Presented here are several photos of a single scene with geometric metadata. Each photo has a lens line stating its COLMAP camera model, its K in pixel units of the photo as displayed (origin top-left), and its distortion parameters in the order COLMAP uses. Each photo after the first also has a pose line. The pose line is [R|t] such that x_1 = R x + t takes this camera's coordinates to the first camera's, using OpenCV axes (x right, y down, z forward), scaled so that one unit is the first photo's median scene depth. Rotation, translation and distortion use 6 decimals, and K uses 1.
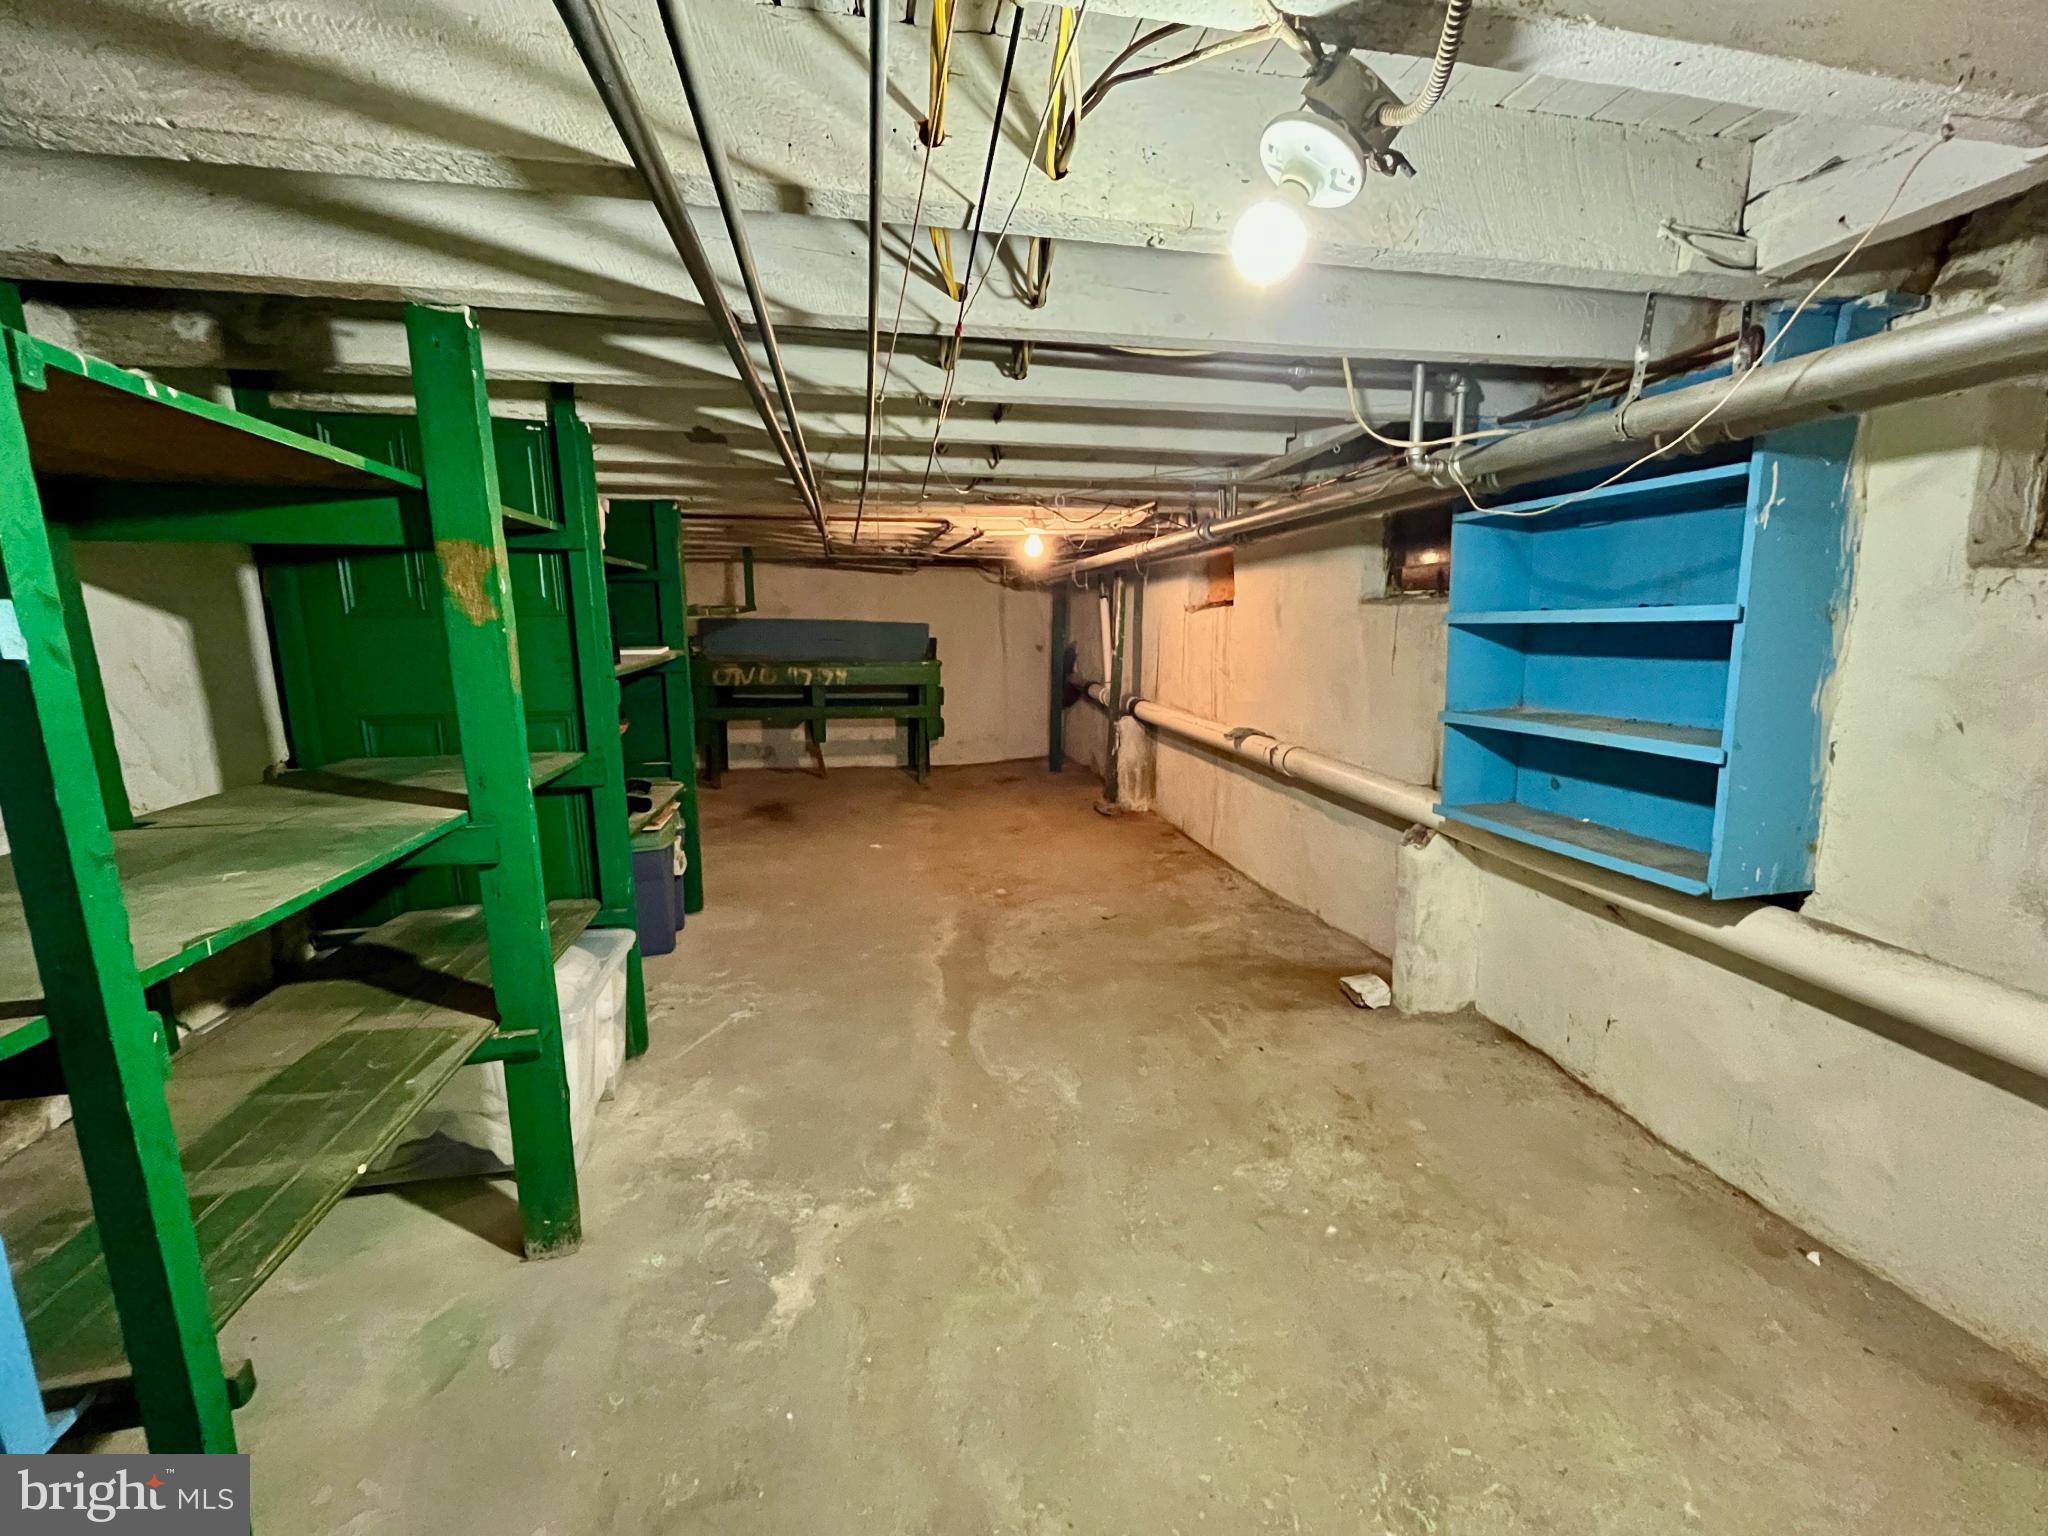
lens RADIAL K [[825.0, 0, 1024.0], [0, 825.0, 768.0], [0, 0, 1]] dist [0.000325, -0.000218]
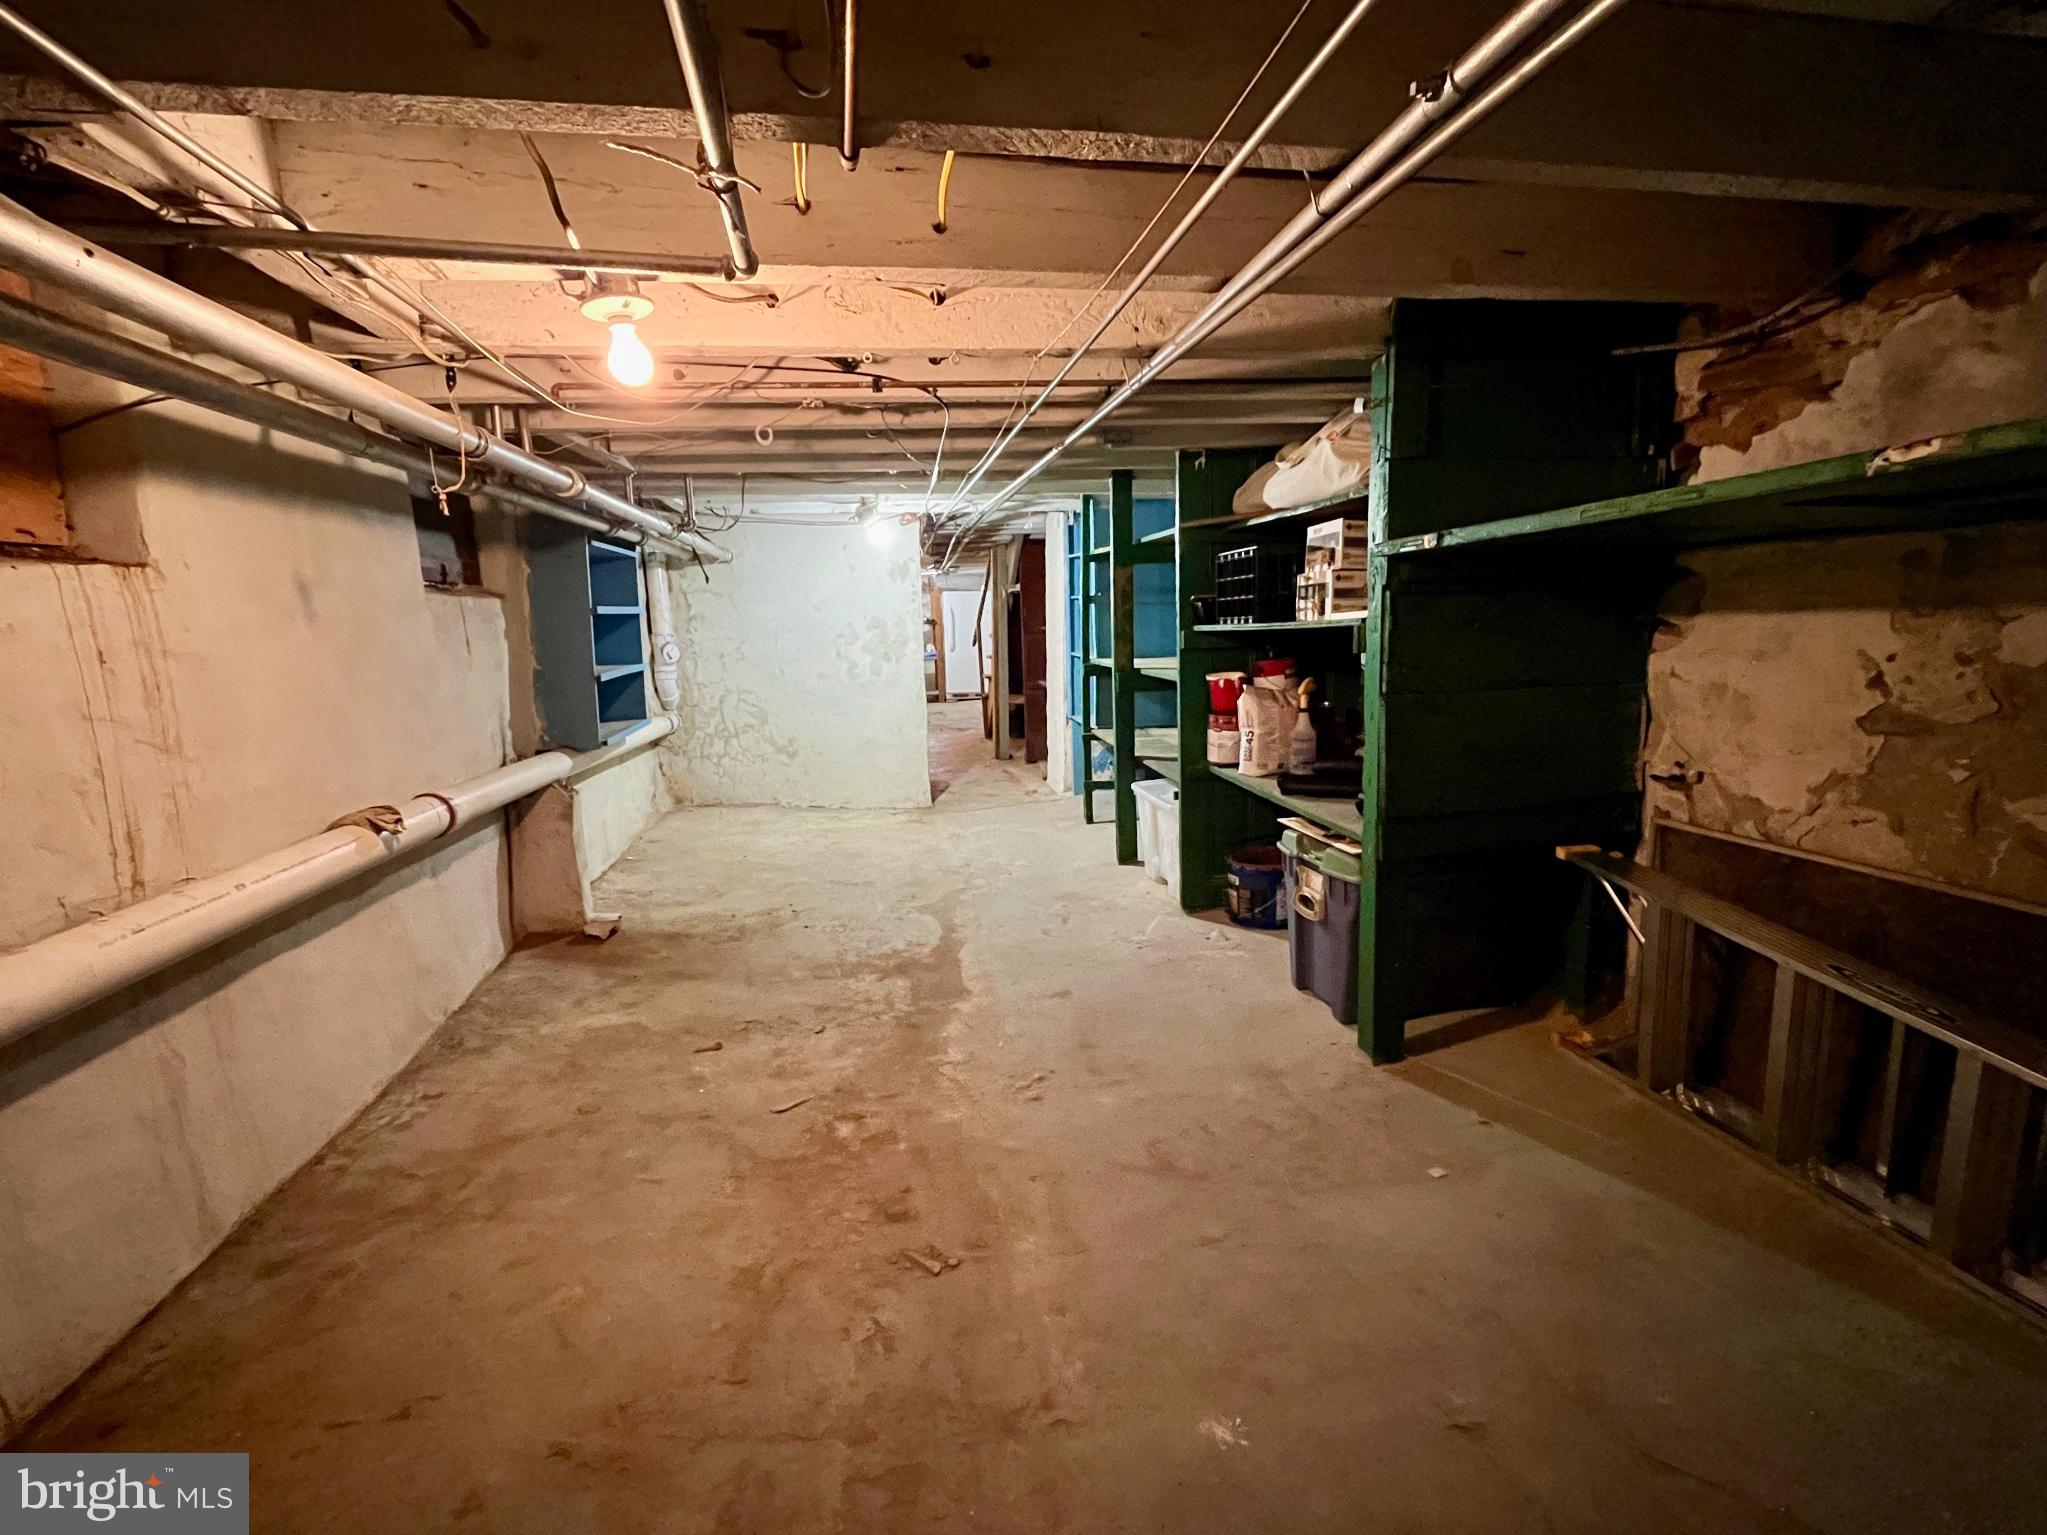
lens RADIAL K [[824.6, 0, 1023.5], [0, 824.6, 767.5], [0, 0, 1]] dist [0.000325, -0.000218]
pose [[-0.998926, 0.035326, 0.029991, -0.175758], [0.043698, 0.933481, 0.355956, -0.254051], [-0.015421, 0.356884, -0.934022, 1.539372]]
